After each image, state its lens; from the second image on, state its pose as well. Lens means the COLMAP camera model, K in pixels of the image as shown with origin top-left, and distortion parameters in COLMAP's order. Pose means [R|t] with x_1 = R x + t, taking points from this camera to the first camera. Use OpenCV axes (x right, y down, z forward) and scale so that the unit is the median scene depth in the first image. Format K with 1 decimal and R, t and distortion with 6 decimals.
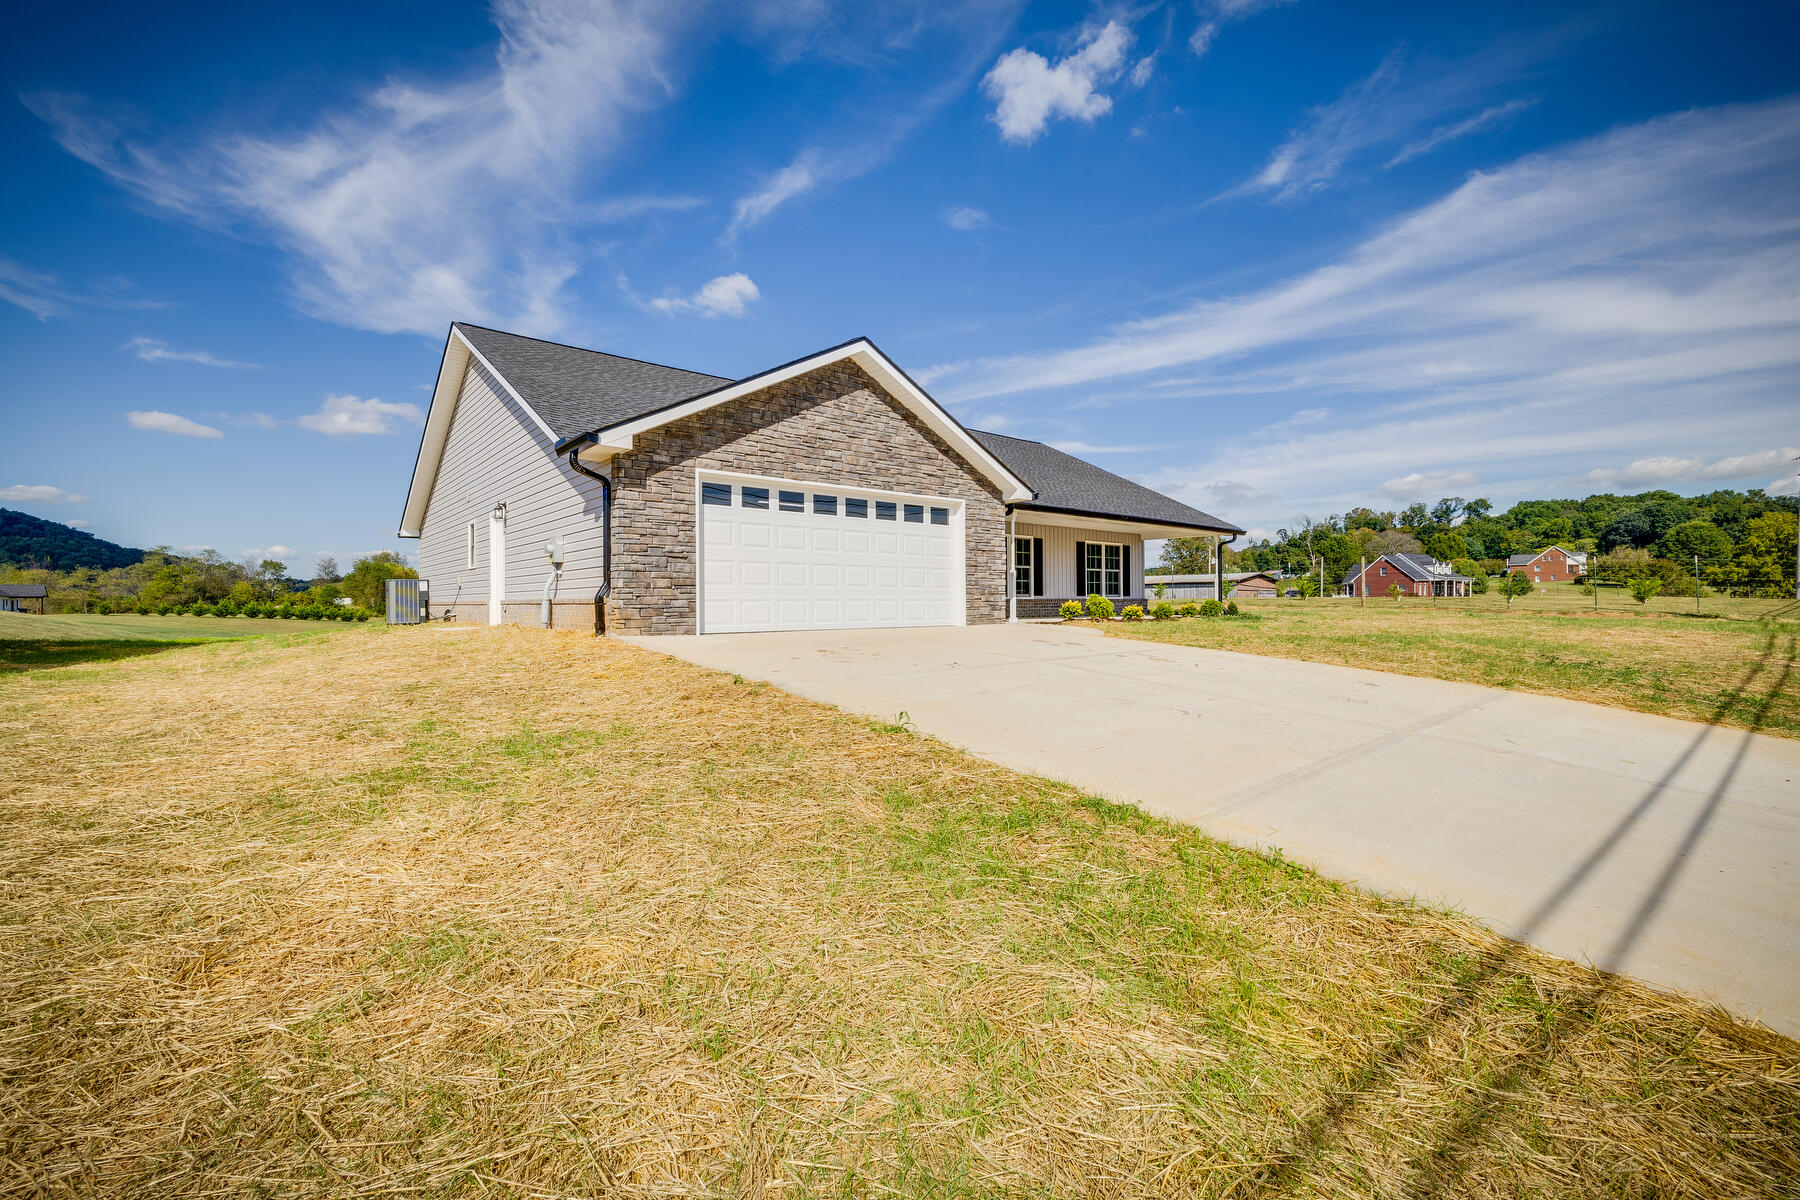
lens RADIAL K [[760.0, 0, 902.2], [0, 760.0, 599.0], [0, 0, 1]] dist [0.008306, -0.005438]
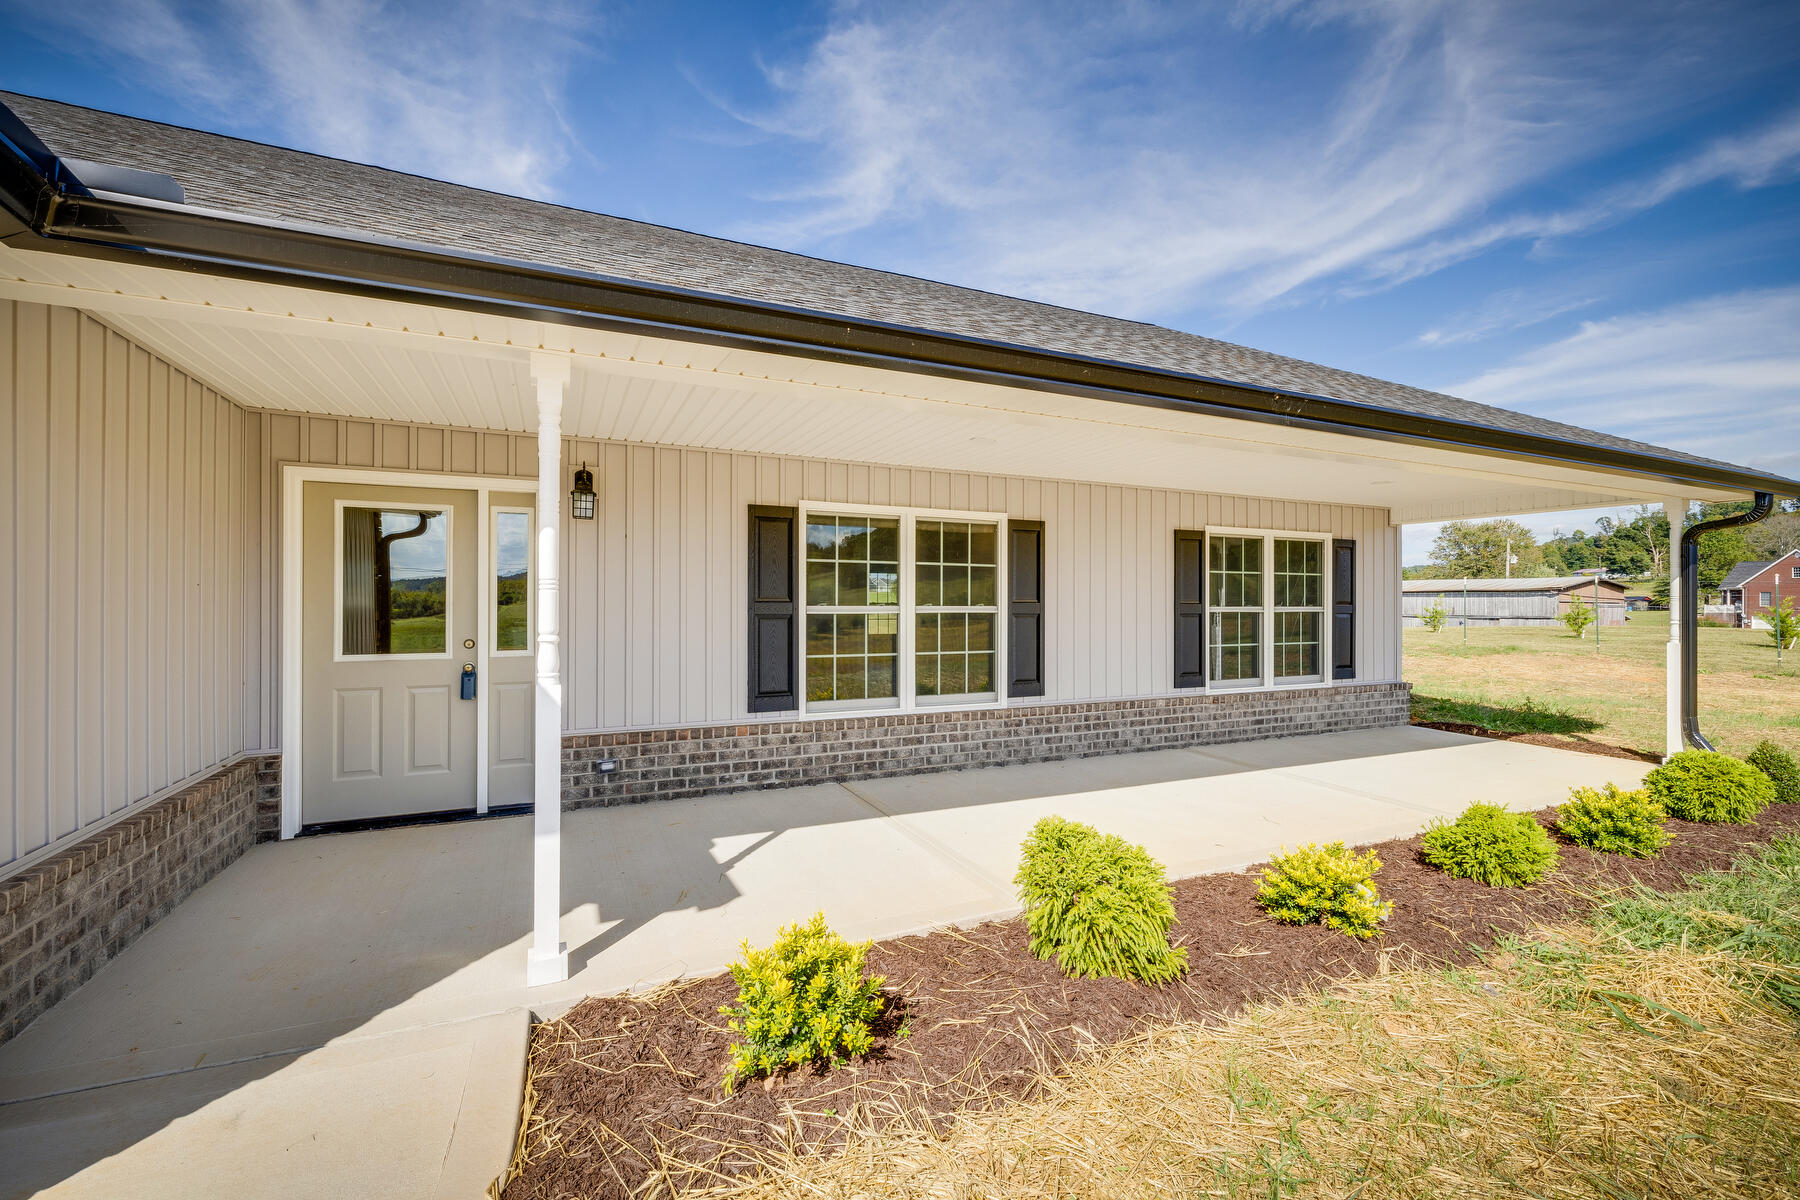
lens RADIAL K [[760.0, 0, 891.1], [0, 760.0, 601.3], [0, 0, 1]] dist [0.008306, -0.005438]
pose [[0.959450, 0.009475, -0.281721, 0.193333], [-0.008334, 0.999952, 0.005247, -0.041659], [0.281757, -0.002687, 0.959482, 0.600201]]
